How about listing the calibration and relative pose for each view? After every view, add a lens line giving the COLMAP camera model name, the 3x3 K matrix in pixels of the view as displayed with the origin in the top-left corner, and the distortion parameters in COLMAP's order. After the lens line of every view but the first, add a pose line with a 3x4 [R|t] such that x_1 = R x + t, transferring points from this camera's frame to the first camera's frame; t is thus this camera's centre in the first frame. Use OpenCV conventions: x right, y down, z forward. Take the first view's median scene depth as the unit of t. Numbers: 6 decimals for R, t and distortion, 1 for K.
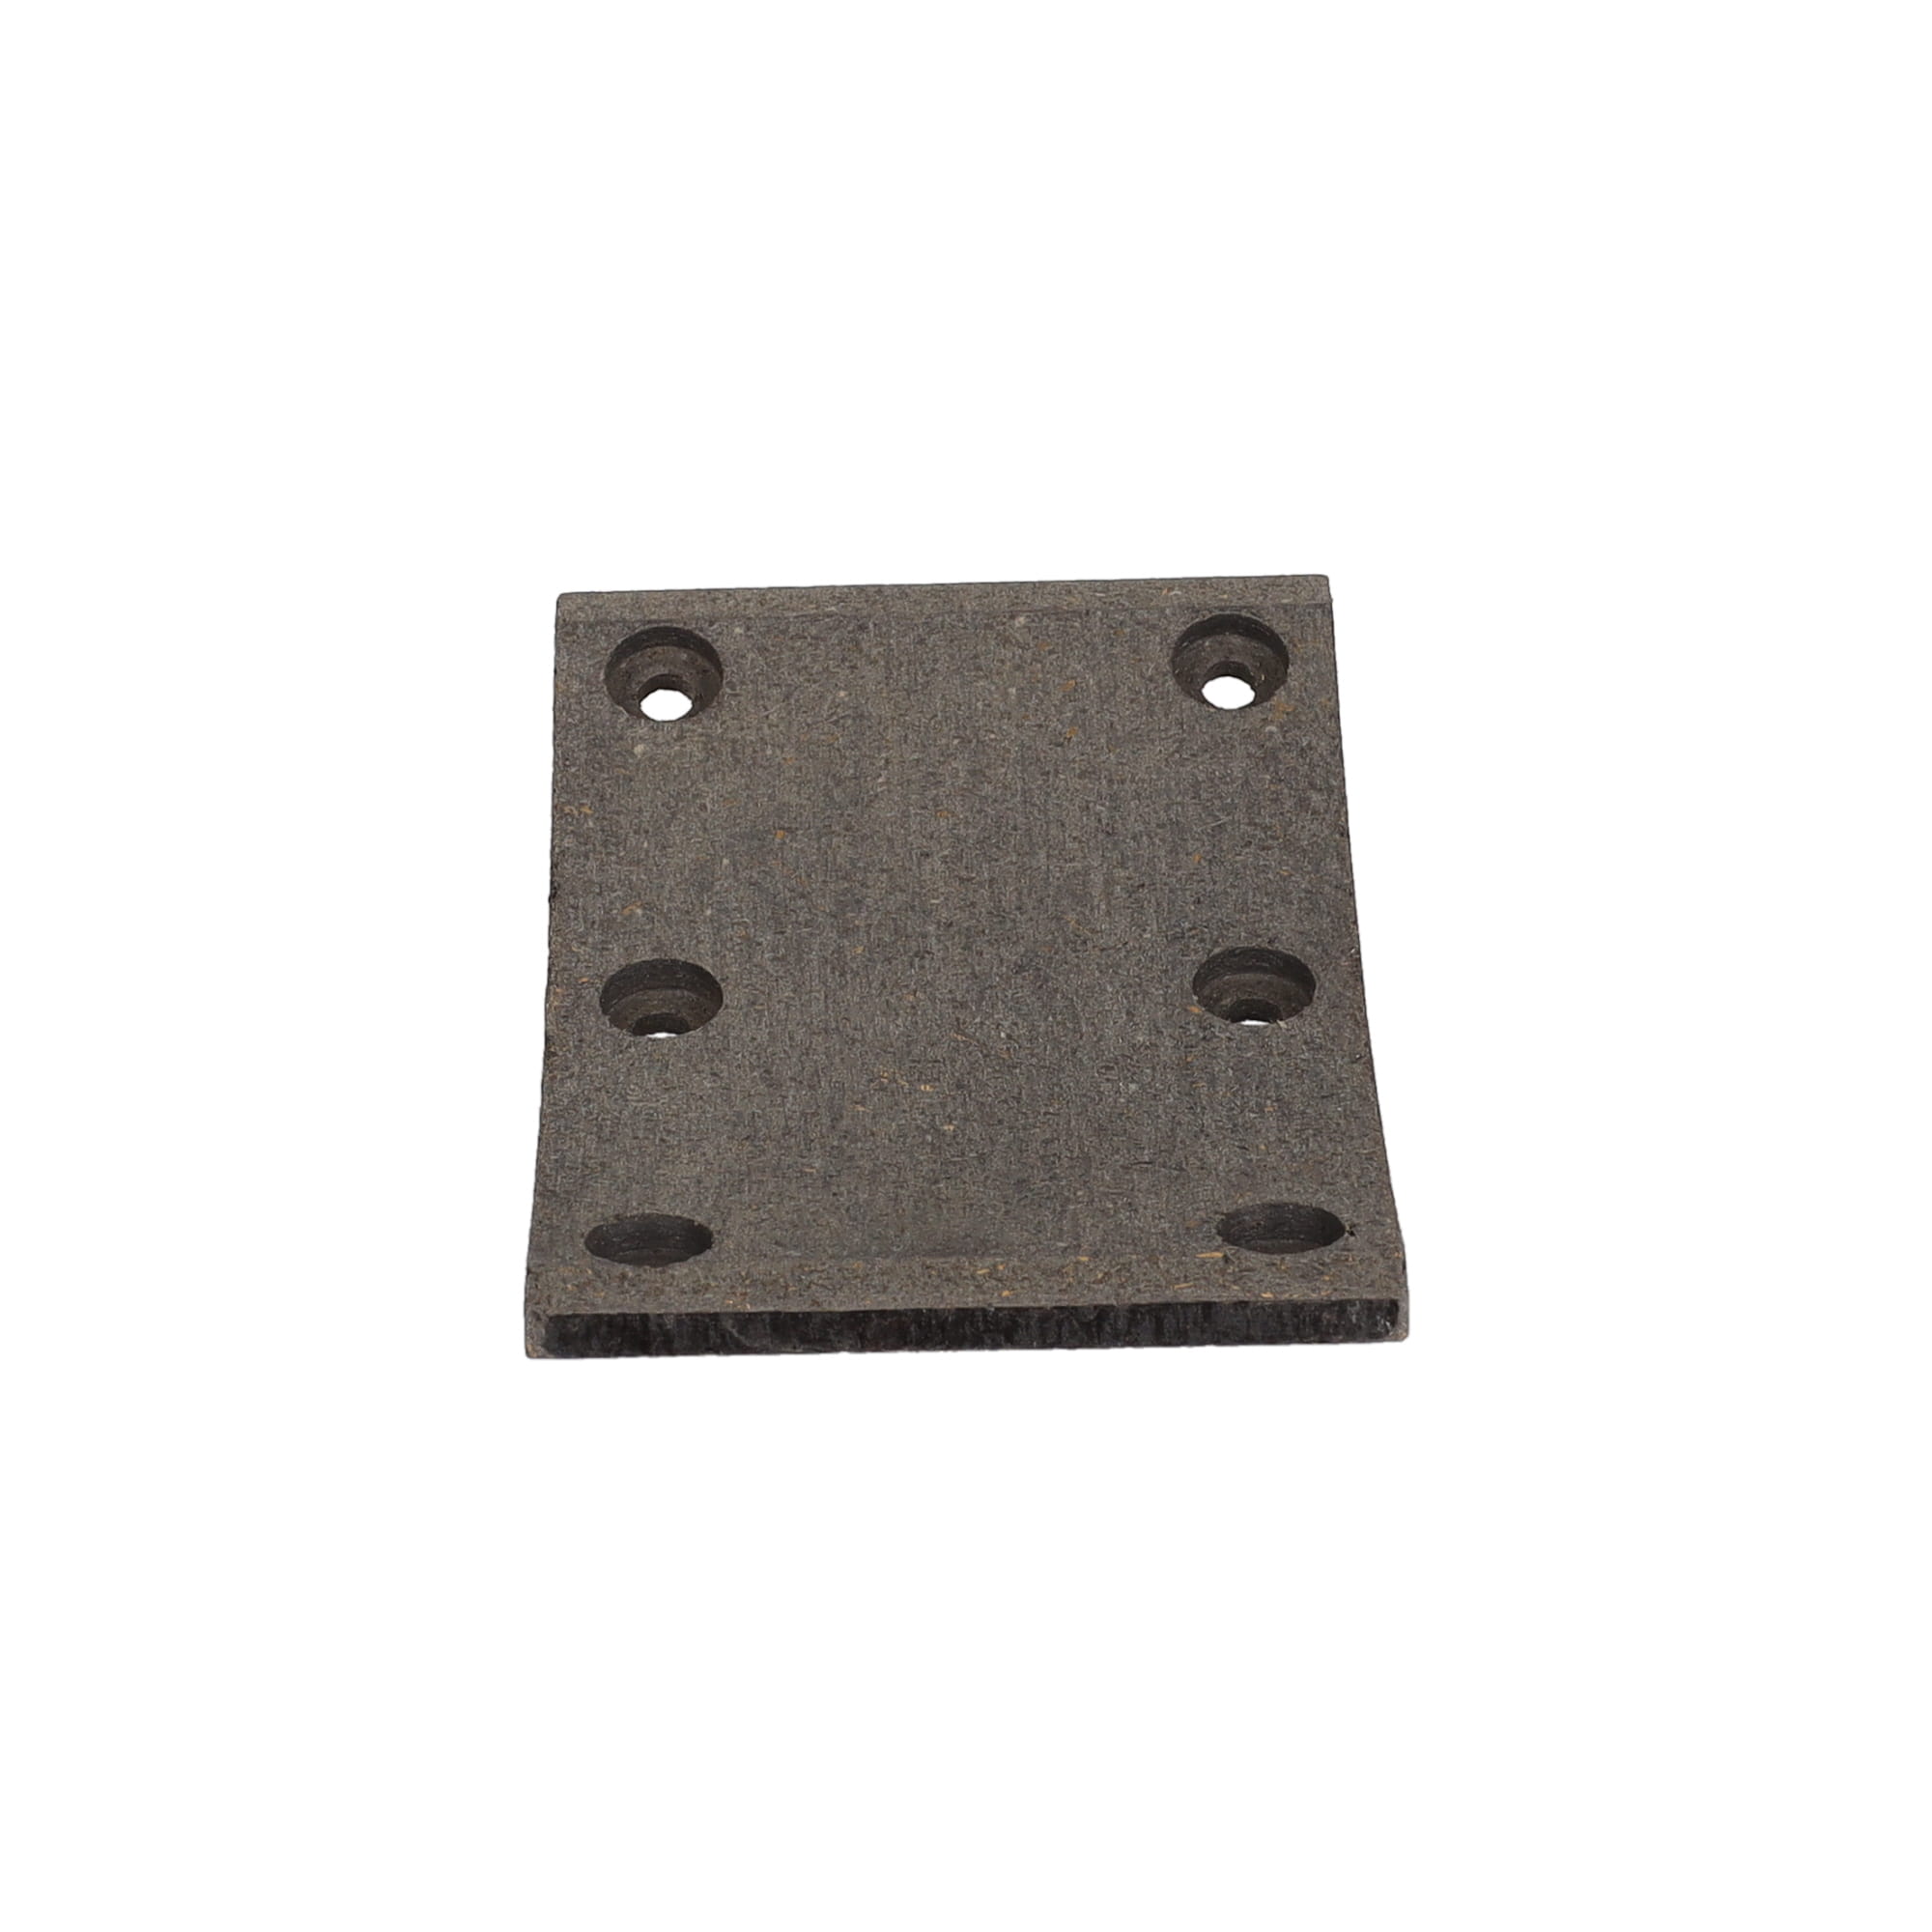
lens RADIAL K [[6469.6, 0, 964.7], [0, 6469.6, 968.0], [0, 0, 1]] dist [0.110472, 0.000000]
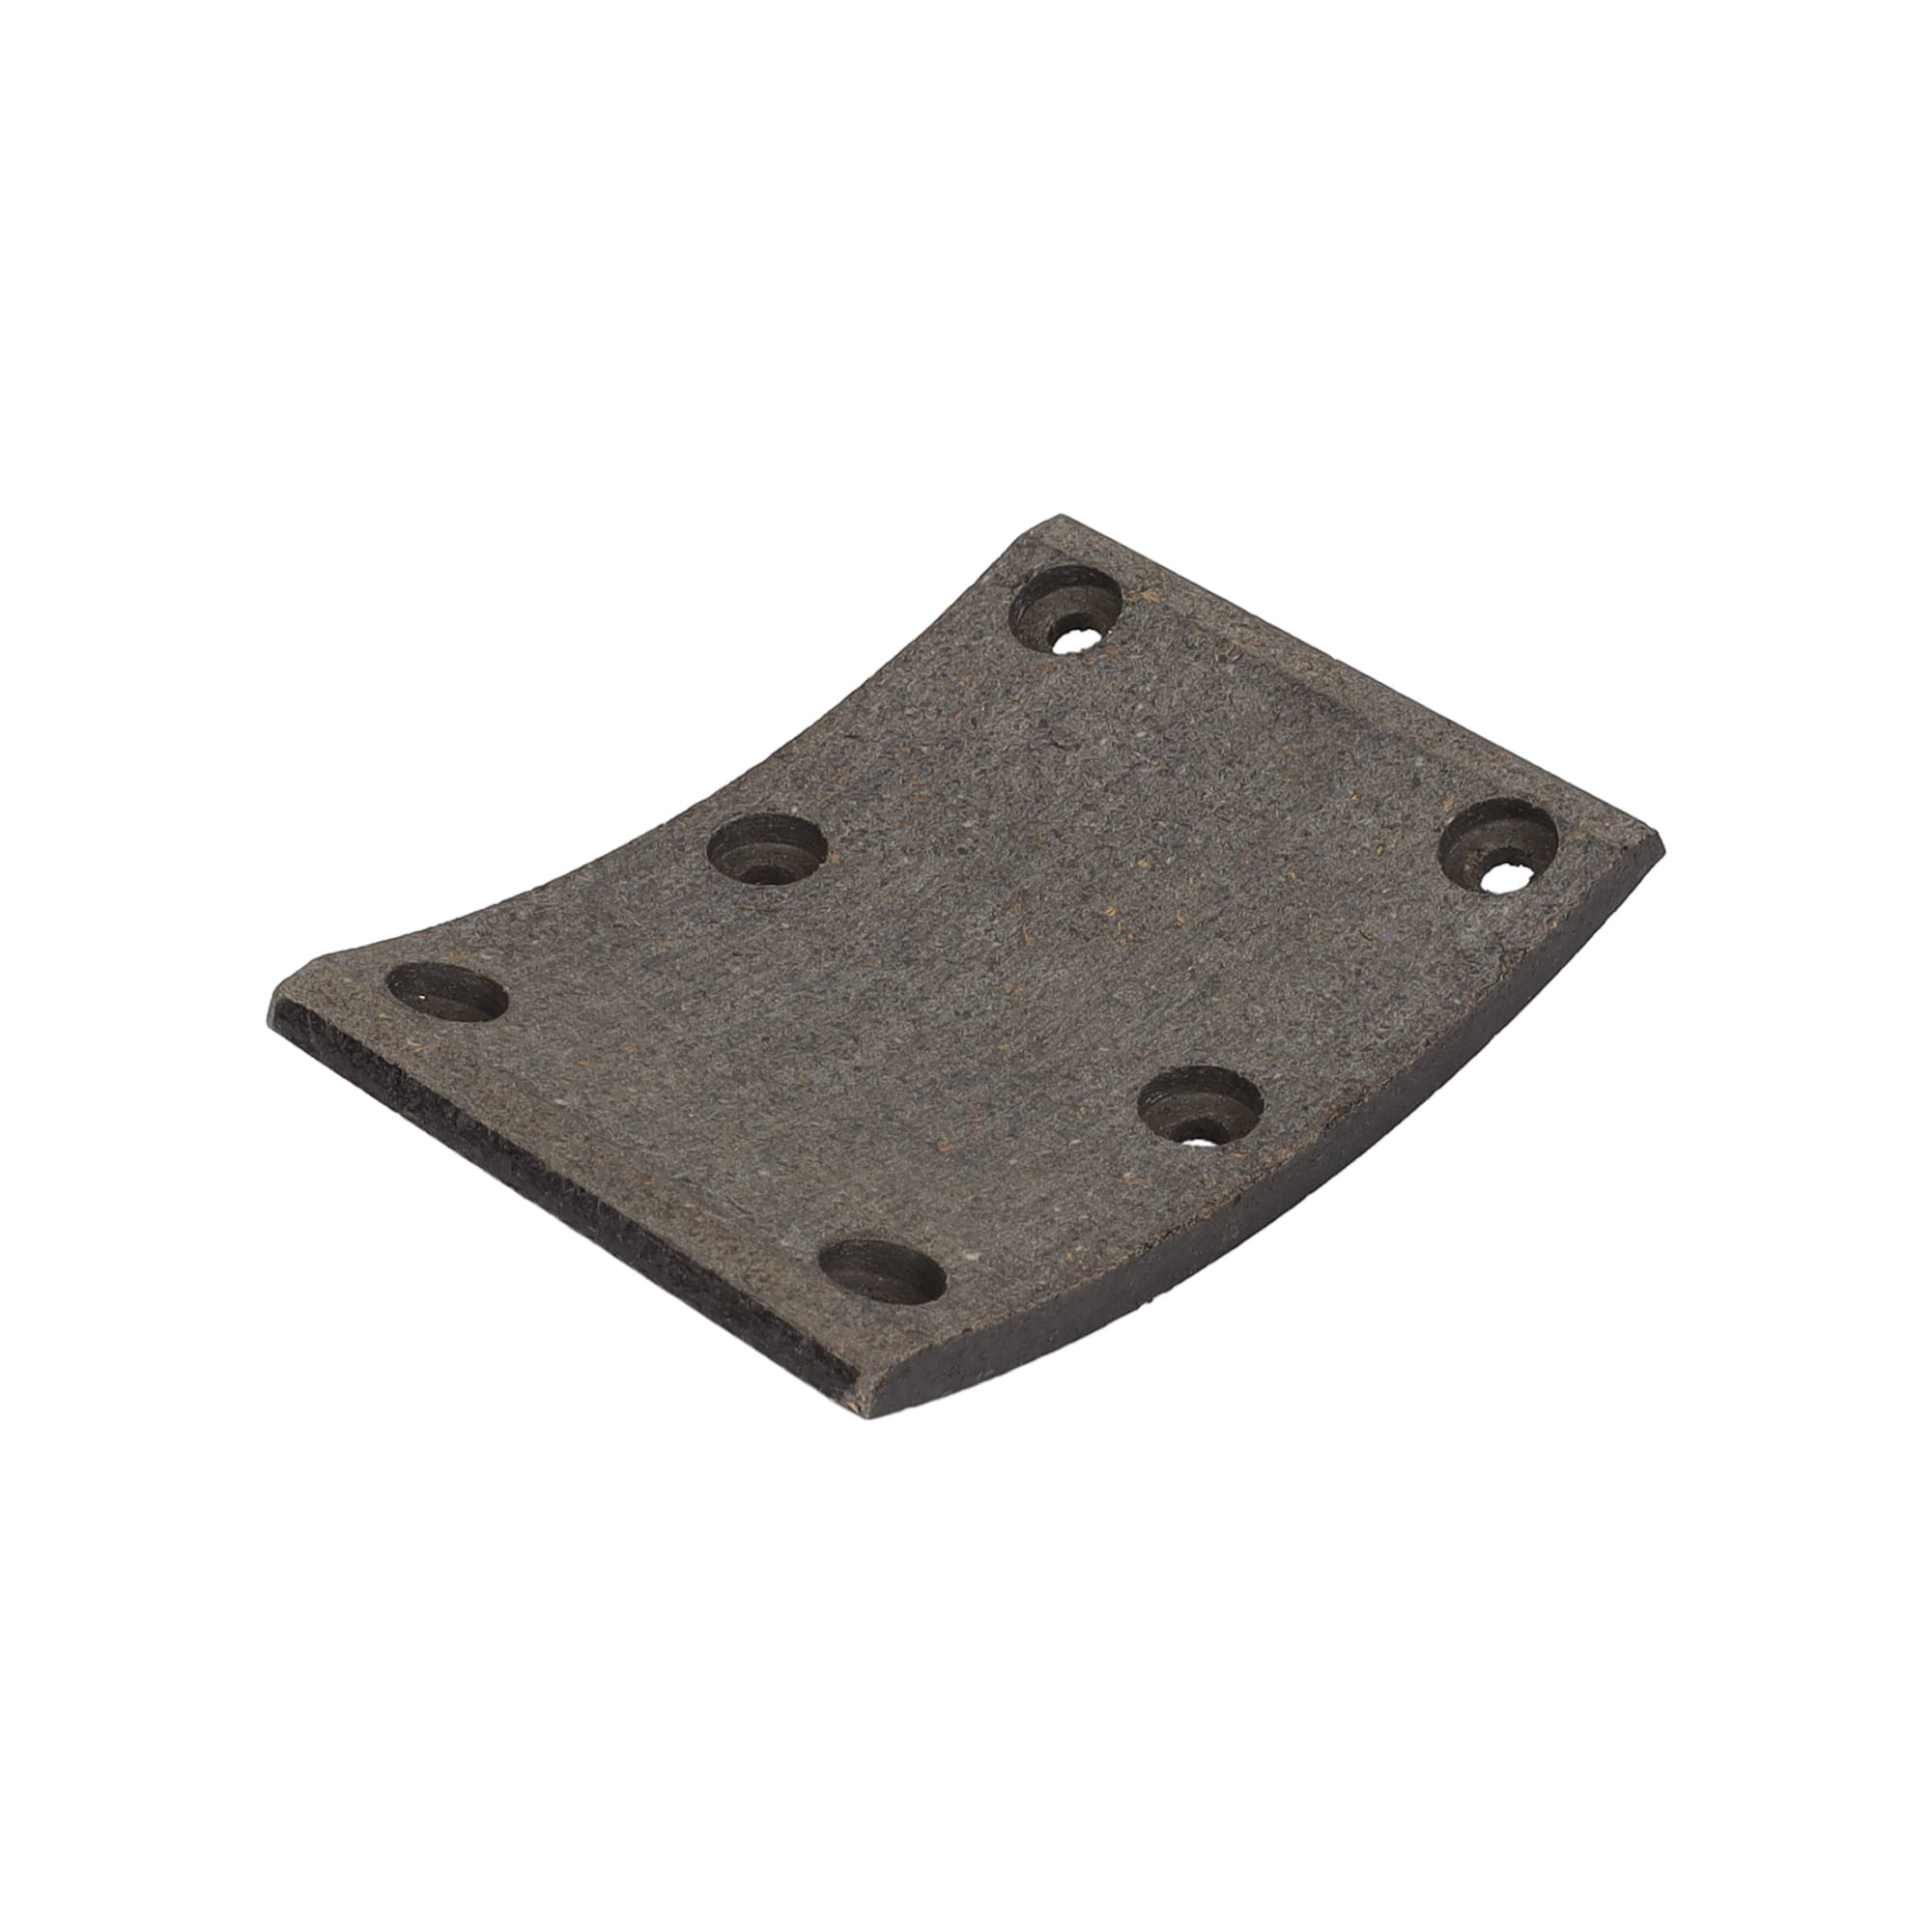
lens RADIAL K [[6469.6, 0, 968.4], [0, 6469.6, 965.5], [0, 0, 1]] dist [0.110472, 0.000000]
pose [[-0.711866, -0.430340, 0.555026, -0.546877], [0.451424, 0.325036, 0.831004, -0.817251], [-0.538017, 0.842116, -0.037116, 1.025360]]
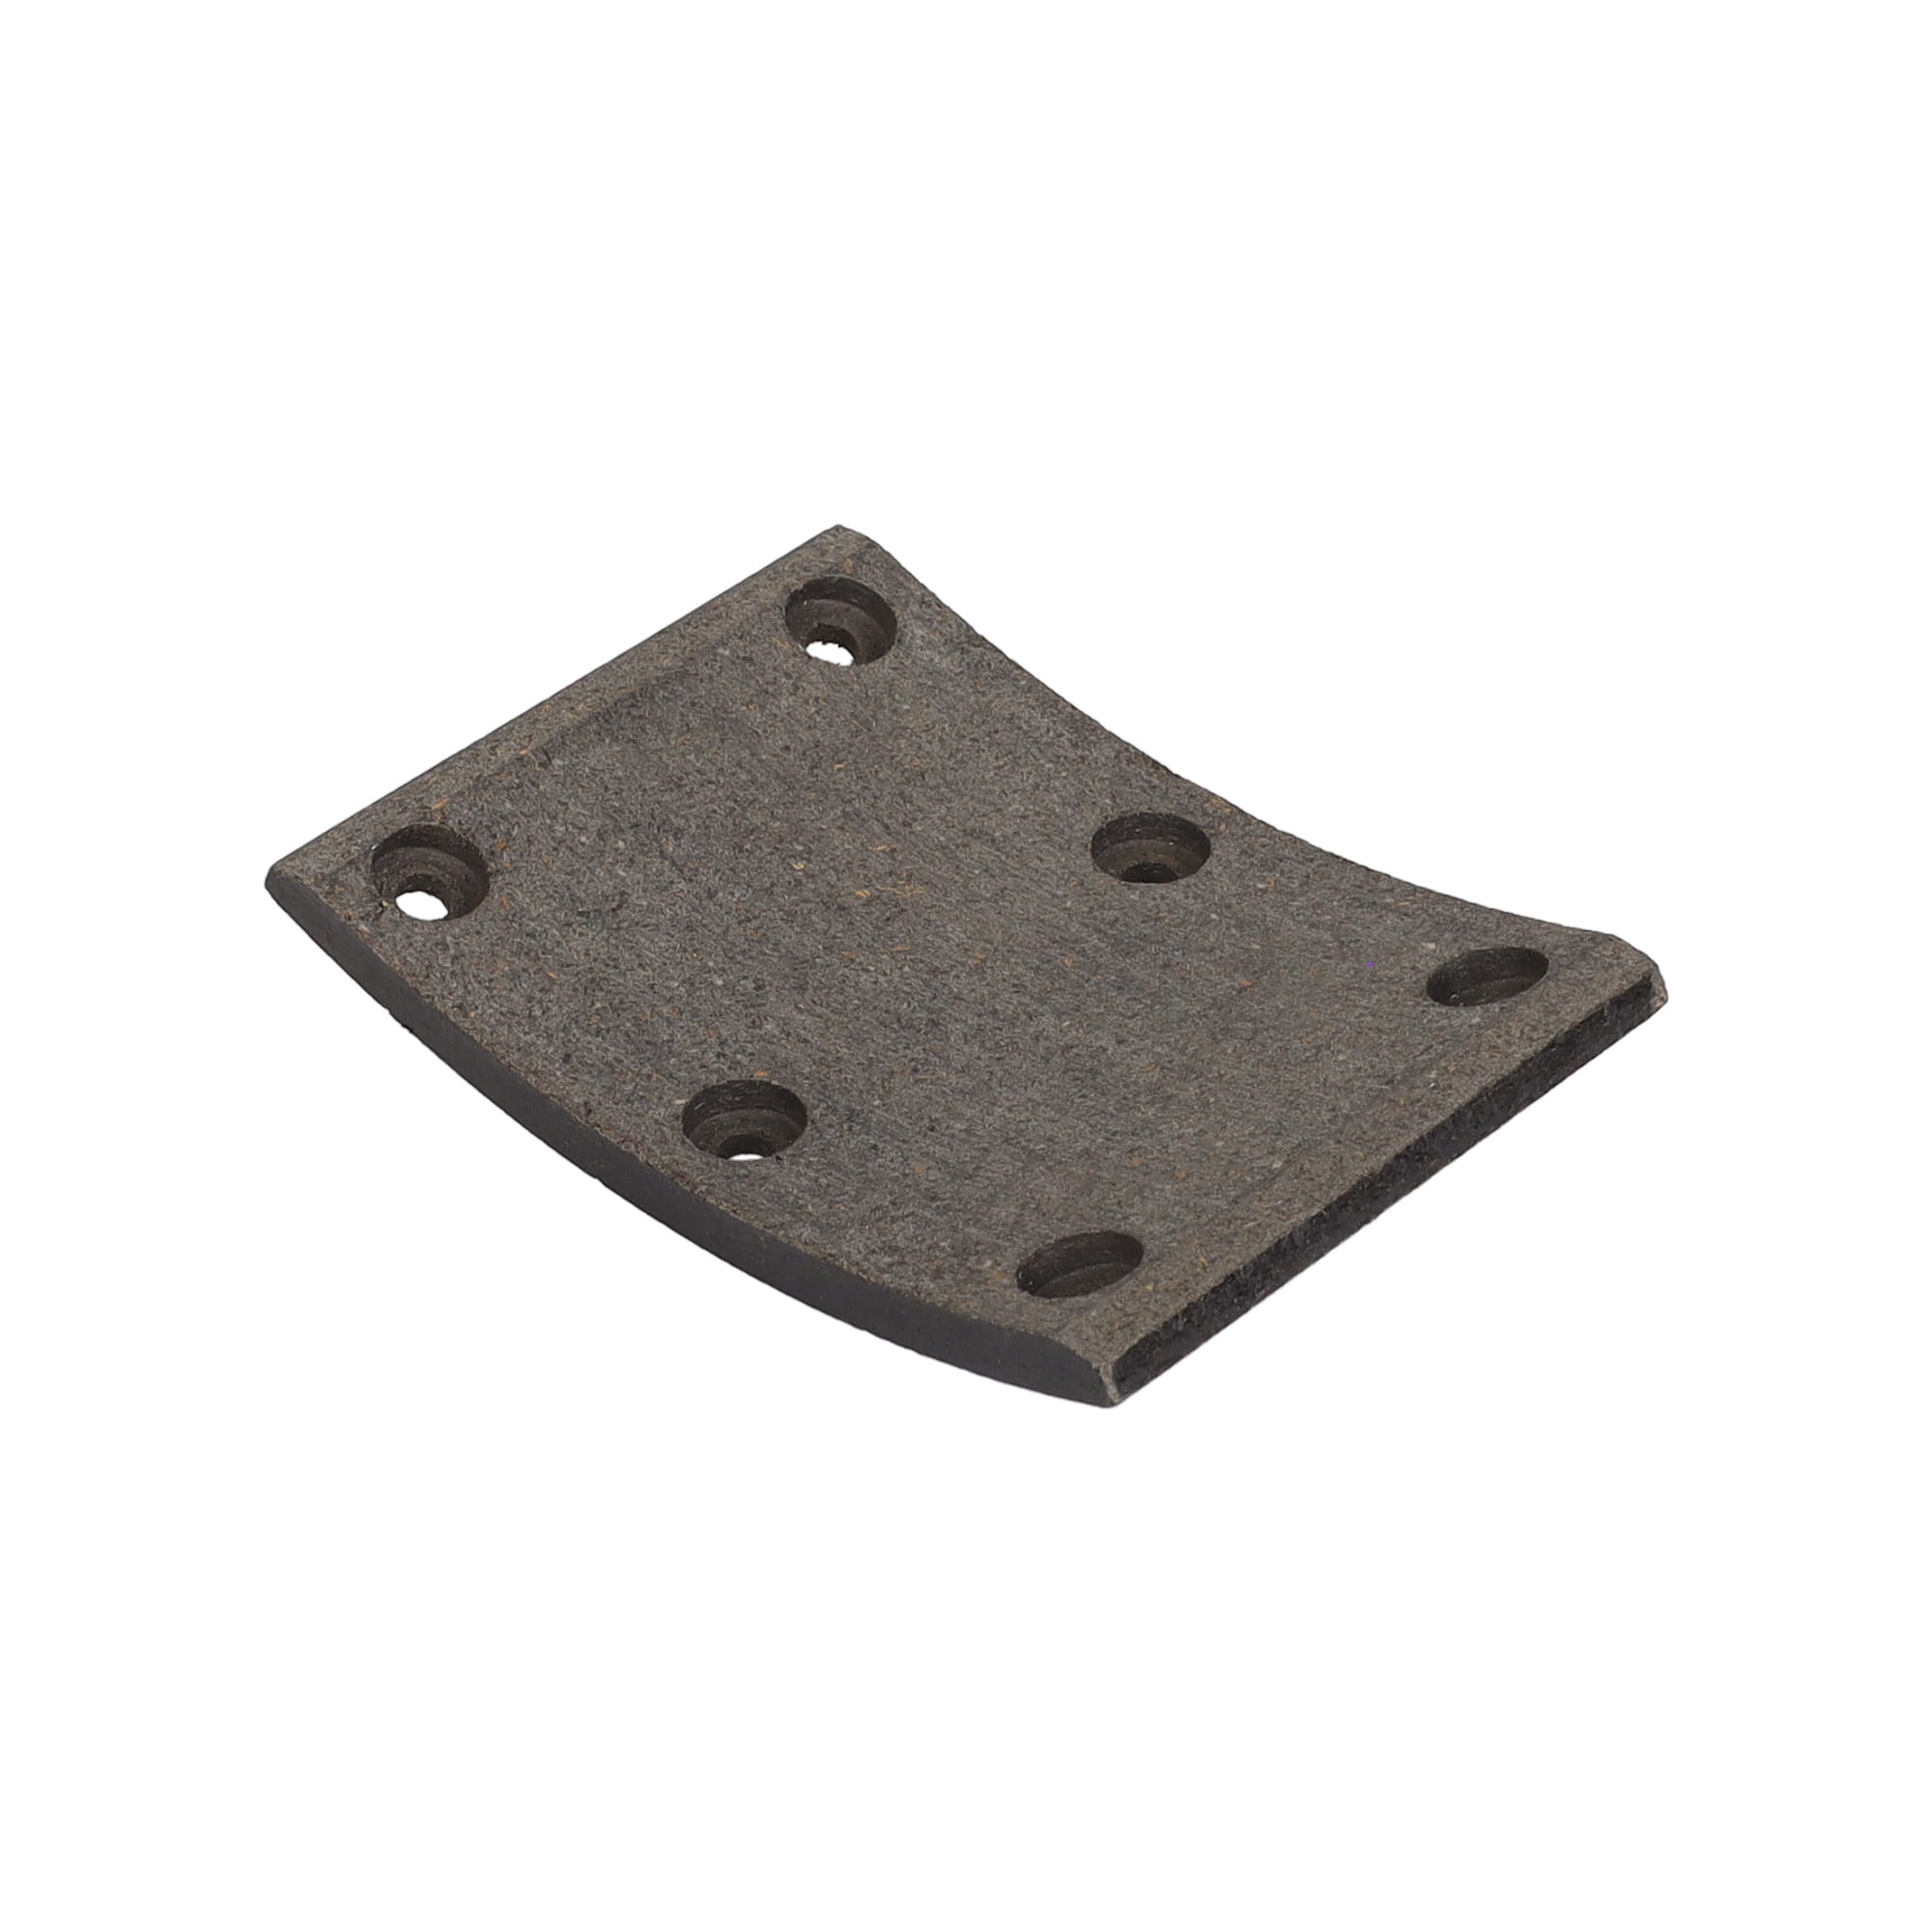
lens RADIAL K [[6469.6, 0, 960.9], [0, 6469.6, 959.5], [0, 0, 1]] dist [0.110472, 0.000000]
pose [[-0.700065, 0.457396, -0.548359, 0.540841], [-0.440001, 0.328515, 0.835749, -0.827540], [0.562413, 0.826358, -0.028727, 1.015589]]
